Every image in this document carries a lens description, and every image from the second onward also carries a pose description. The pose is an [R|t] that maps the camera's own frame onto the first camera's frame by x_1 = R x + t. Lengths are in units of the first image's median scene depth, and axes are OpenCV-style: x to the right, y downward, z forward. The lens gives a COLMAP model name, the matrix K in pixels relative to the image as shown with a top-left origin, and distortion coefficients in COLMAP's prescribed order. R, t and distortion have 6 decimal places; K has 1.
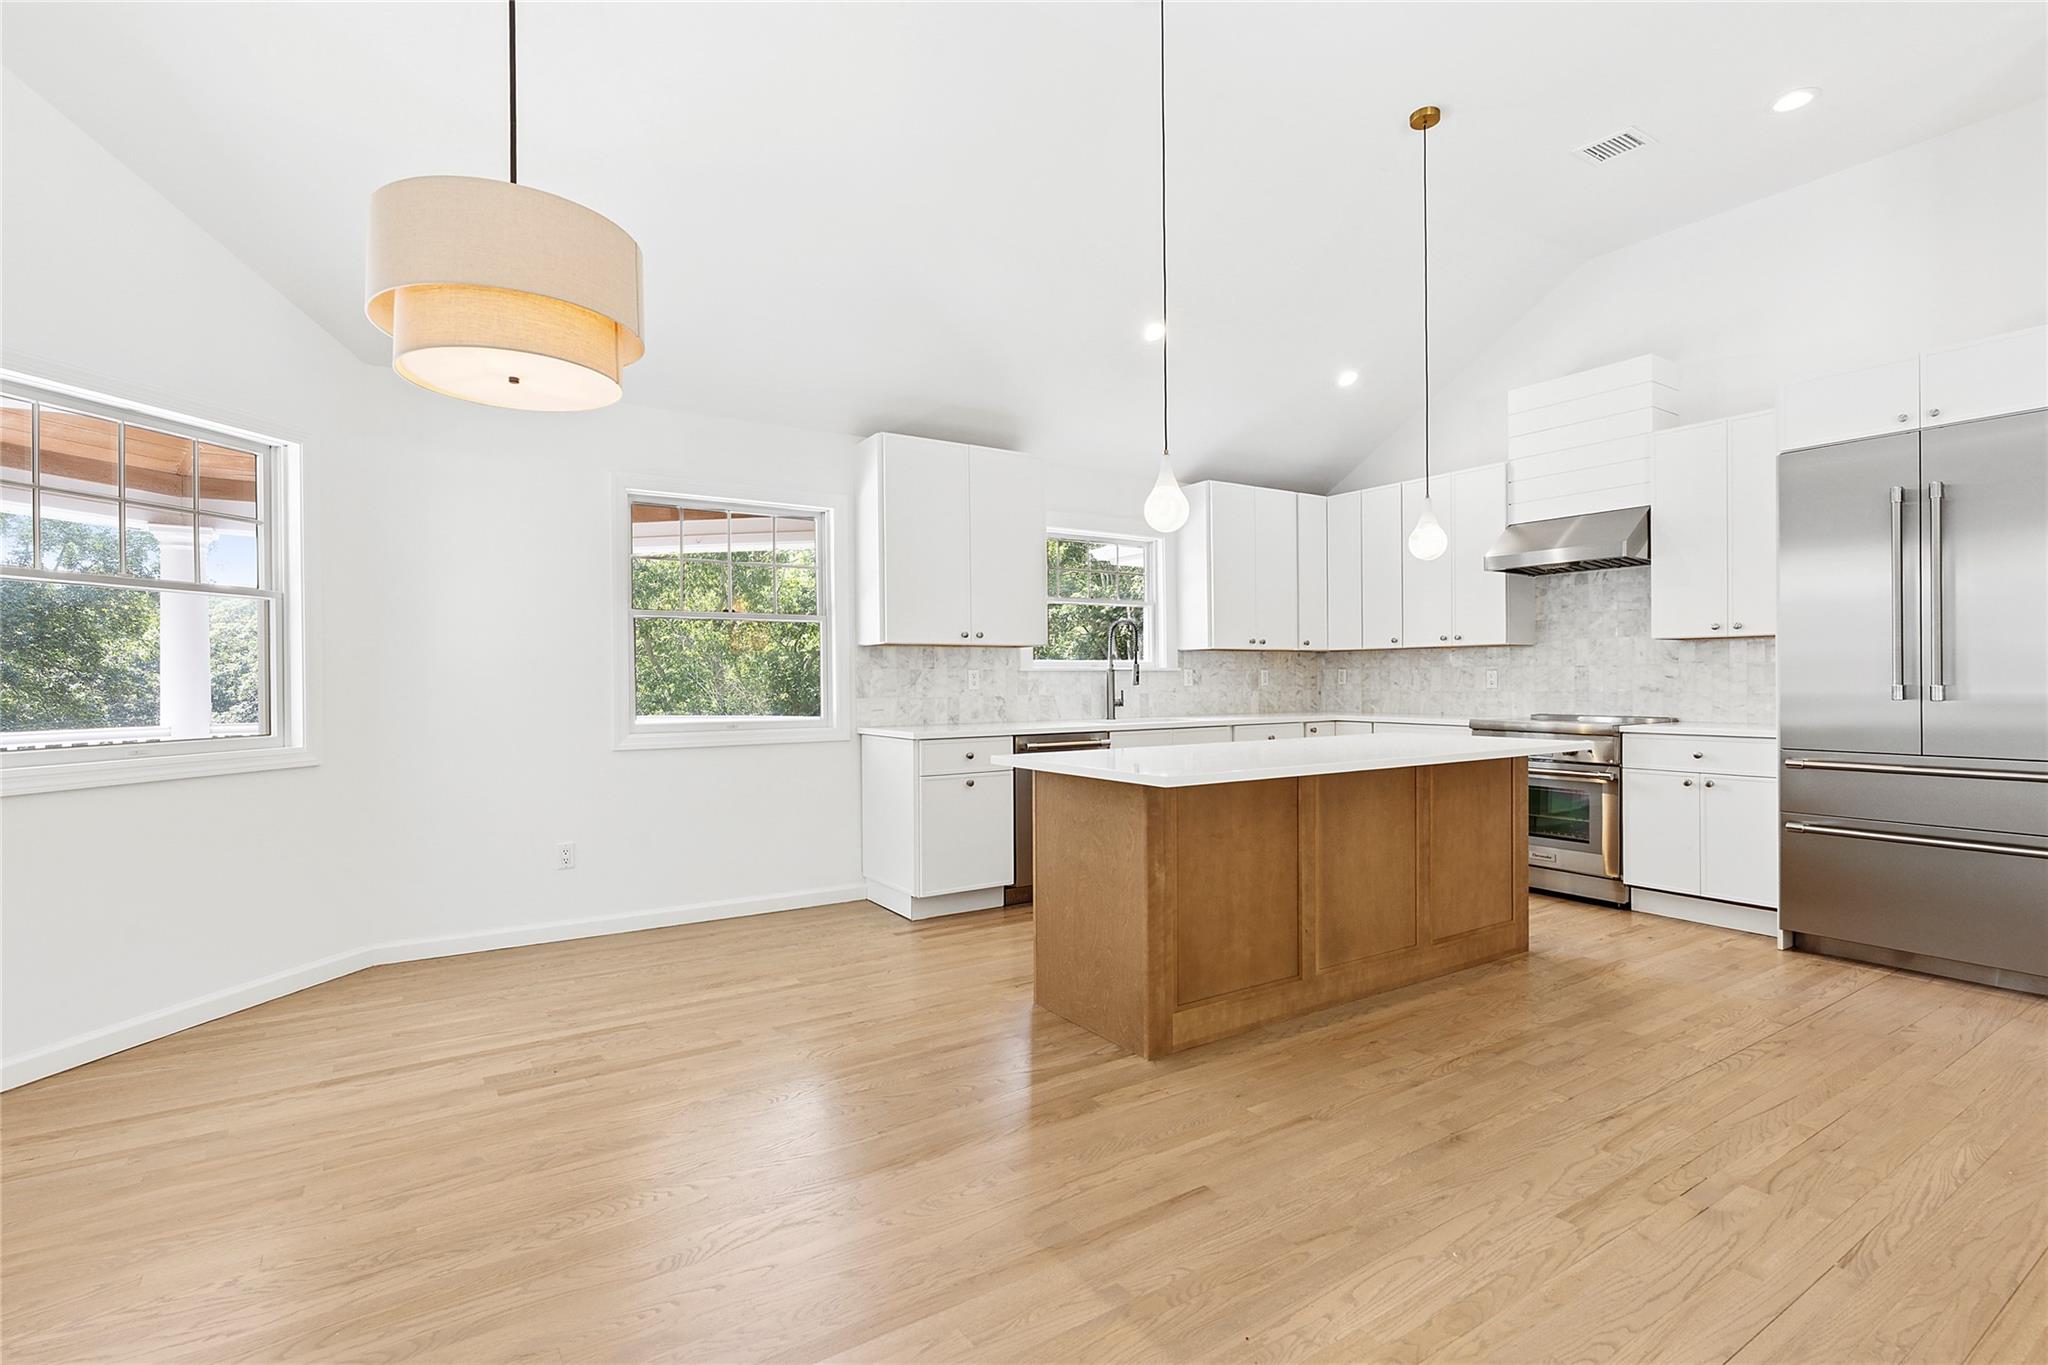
lens RADIAL K [[958.1, 0, 1024.6], [0, 958.1, 683.4], [0, 0, 1]] dist [-0.009037, 0.003042]
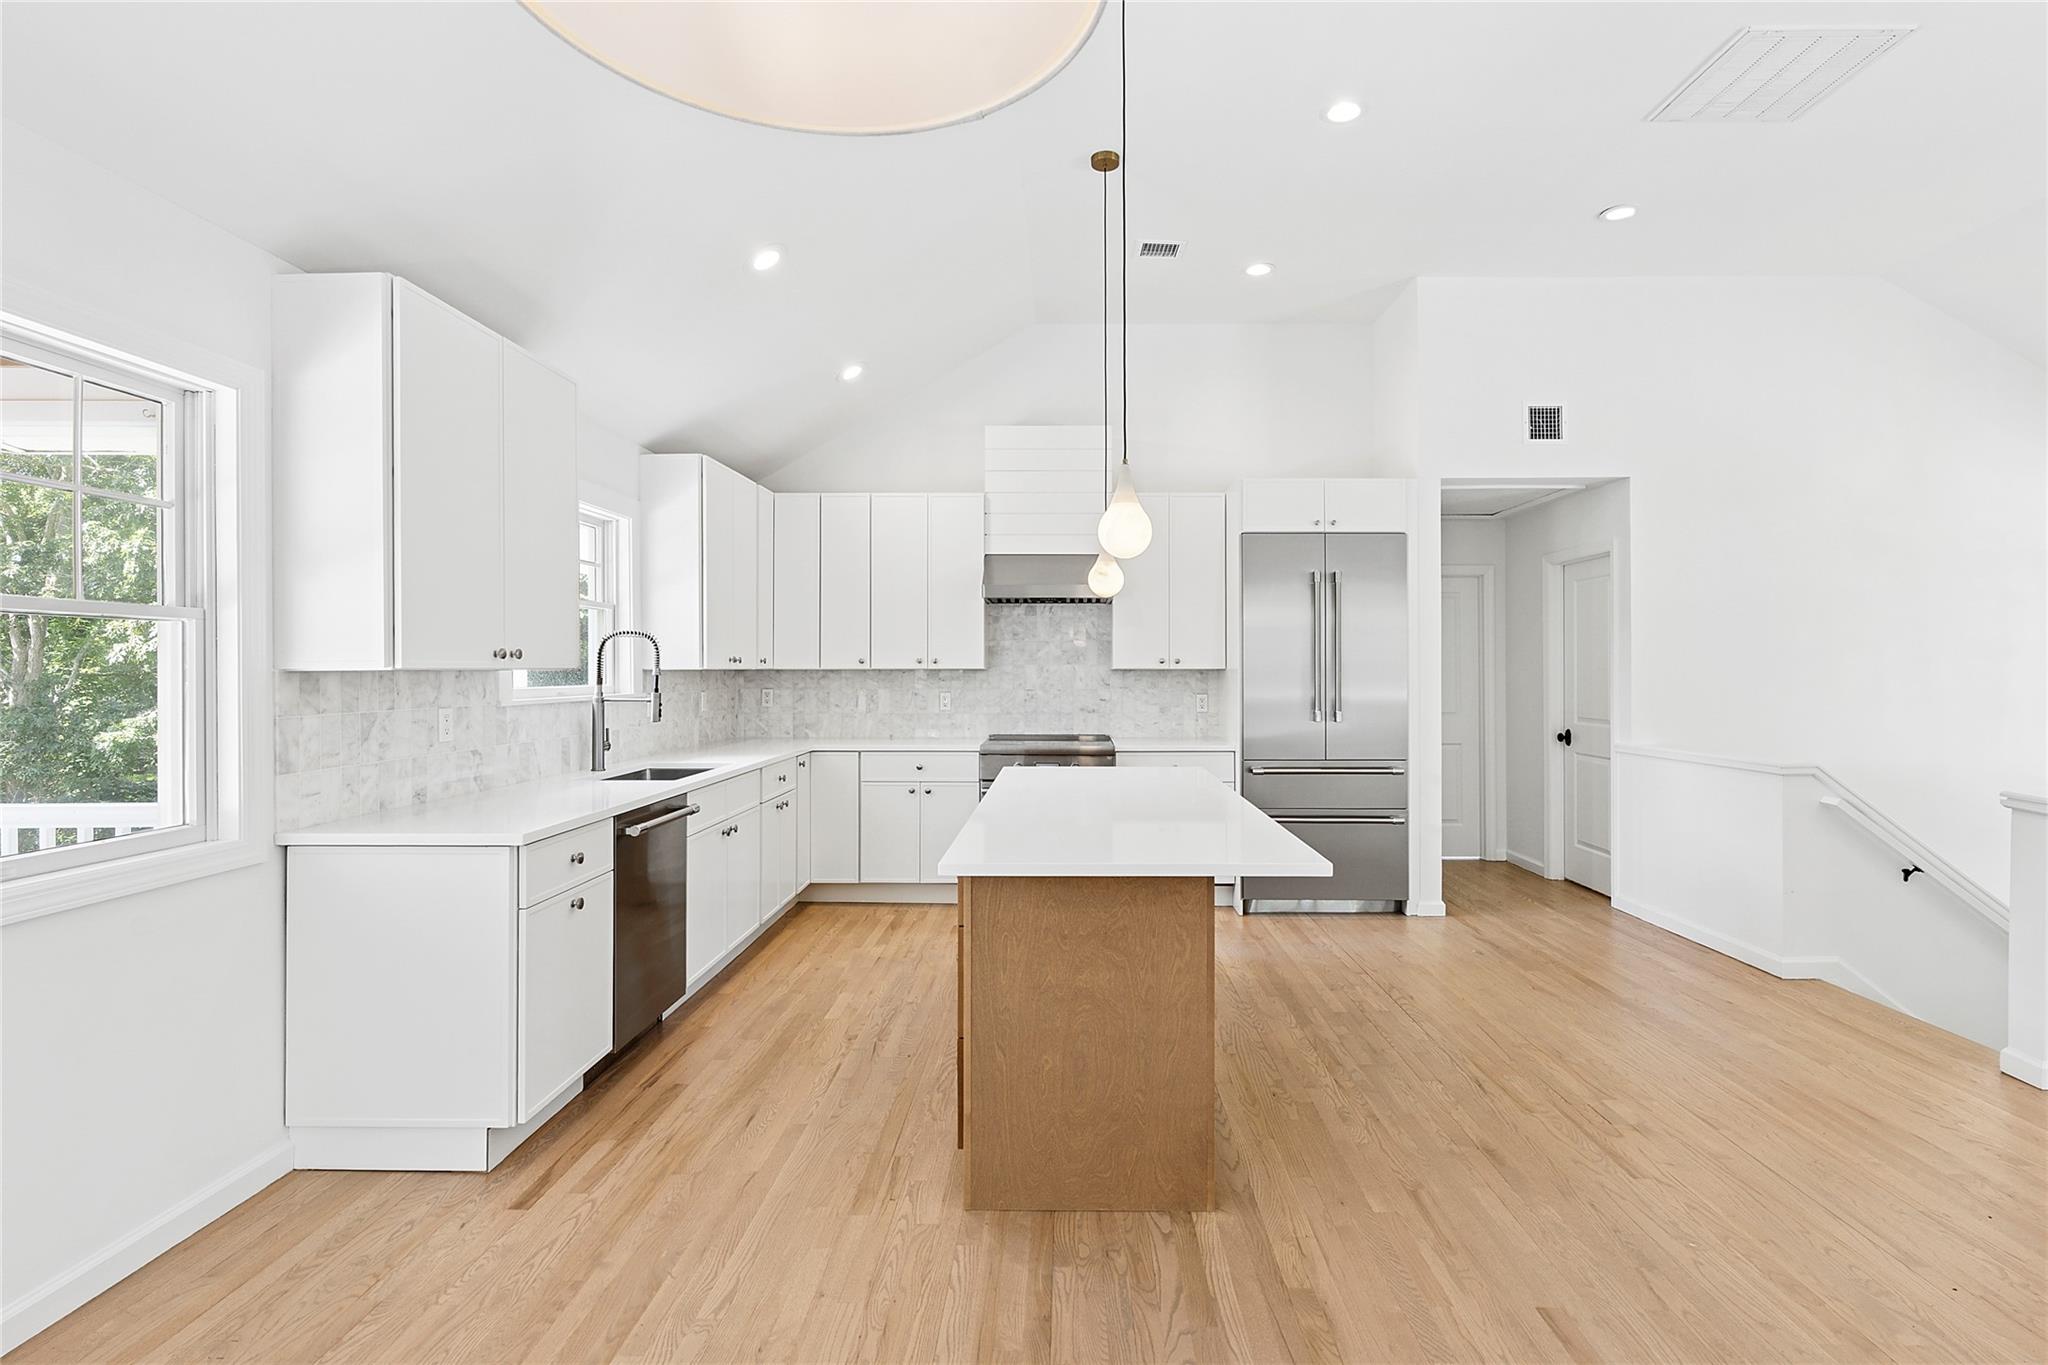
lens RADIAL K [[994.3, 0, 1058.7], [0, 994.3, 660.0], [0, 0, 1]] dist [-0.009293, 0.003724]
pose [[0.555657, 0.013895, 0.831295, -0.468276], [0.000110, 0.999859, -0.016785, -0.044653], [-0.831412, 0.009418, 0.555577, 0.455209]]
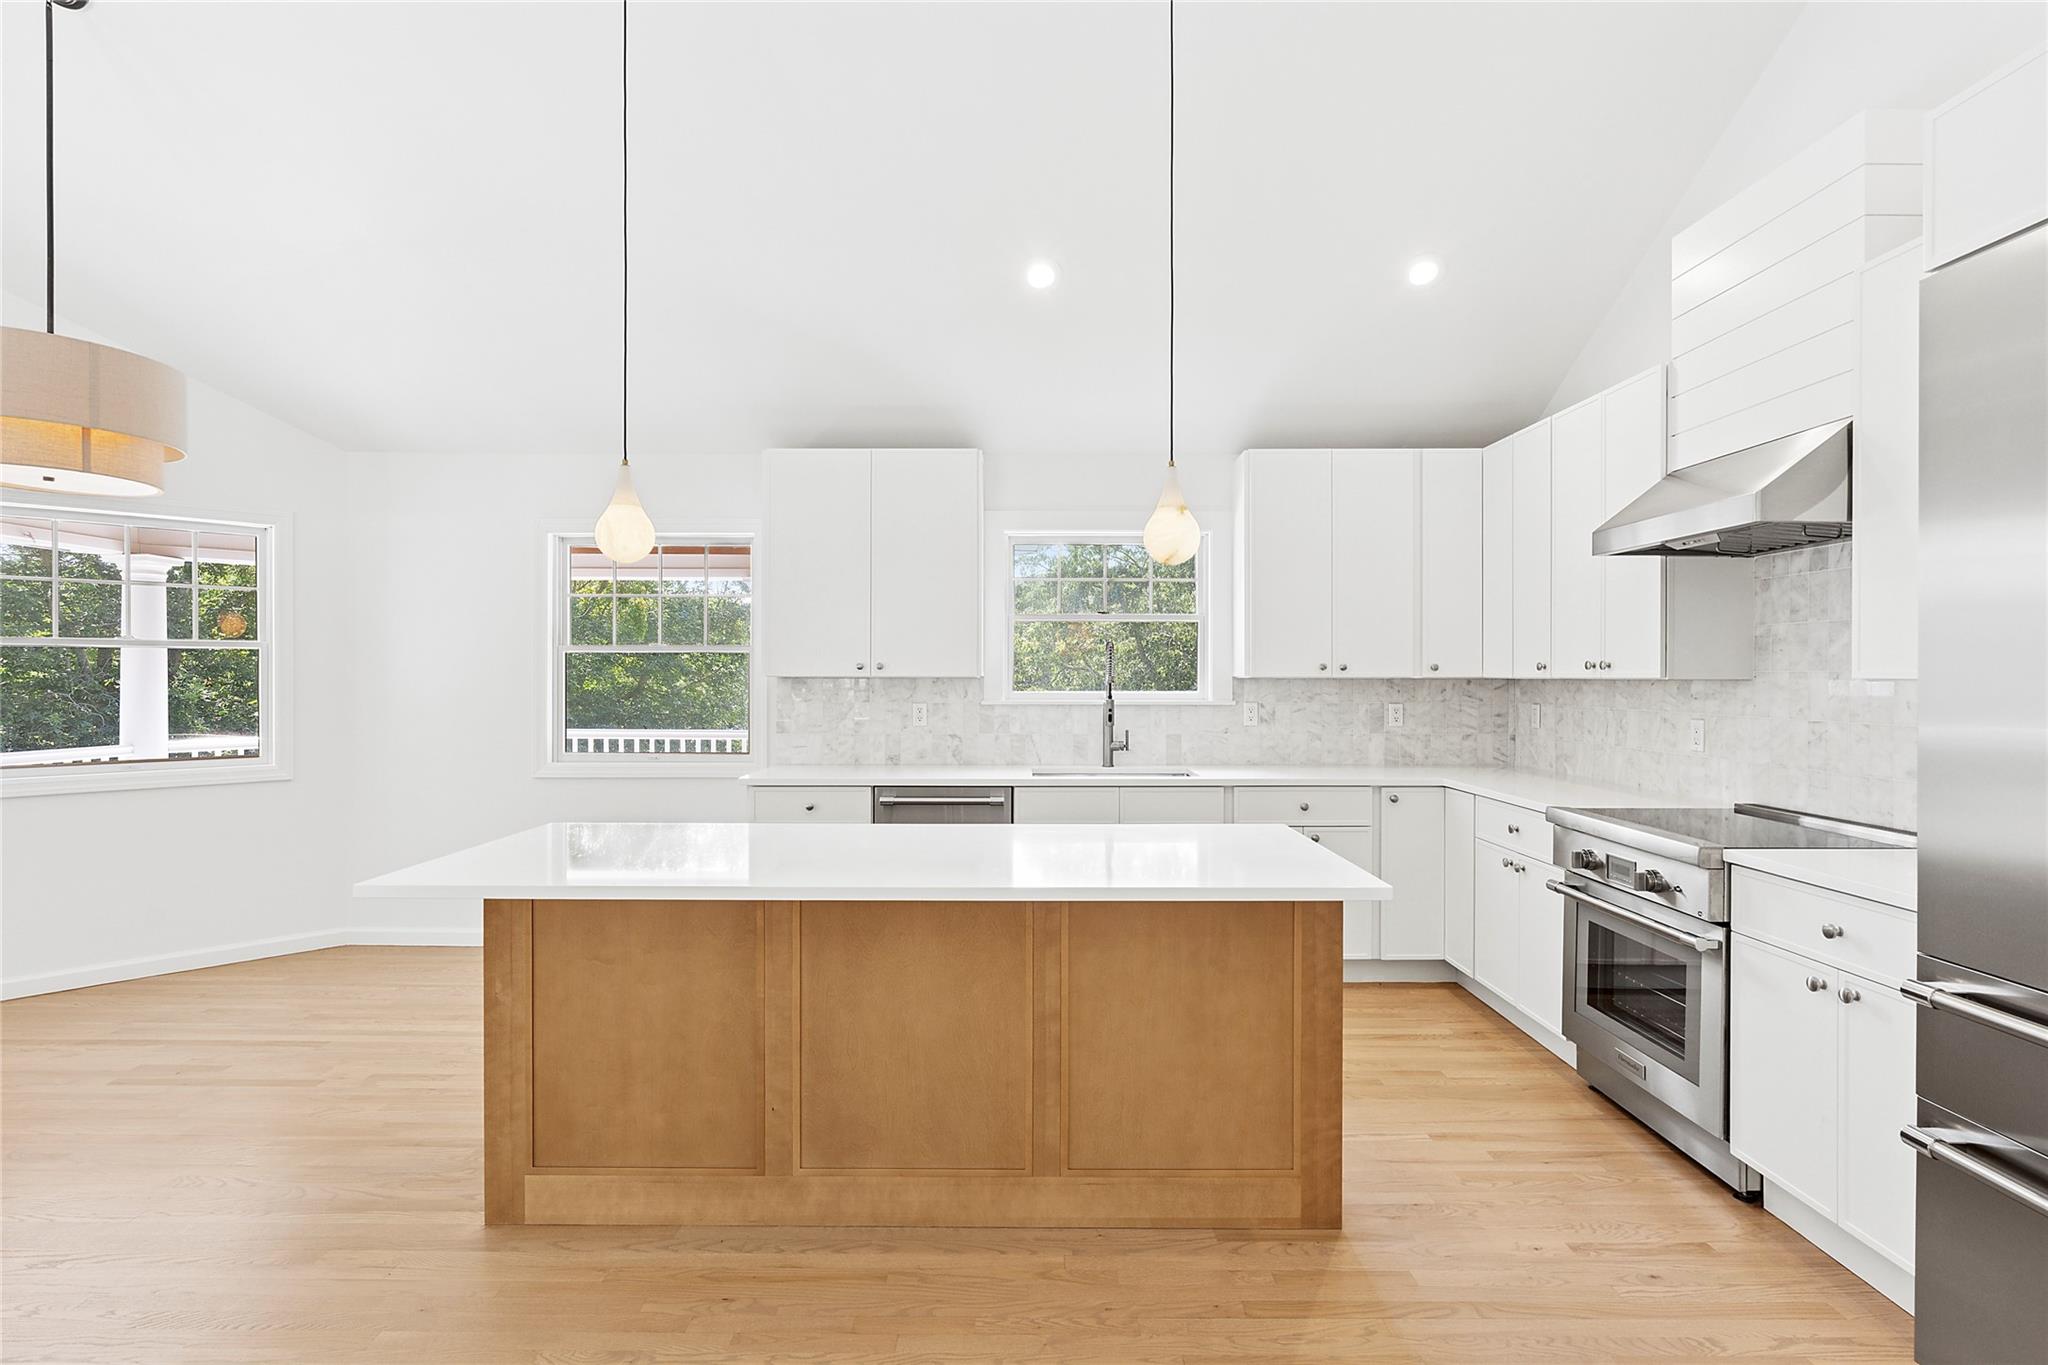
lens RADIAL K [[994.3, 0, 1024.4], [0, 994.3, 681.2], [0, 0, 1]] dist [-0.009293, 0.003724]
pose [[0.837267, 0.011719, -0.546669, 0.690456], [-0.009873, 0.999931, 0.006313, -0.054082], [0.546705, 0.000111, 0.837325, 0.392077]]
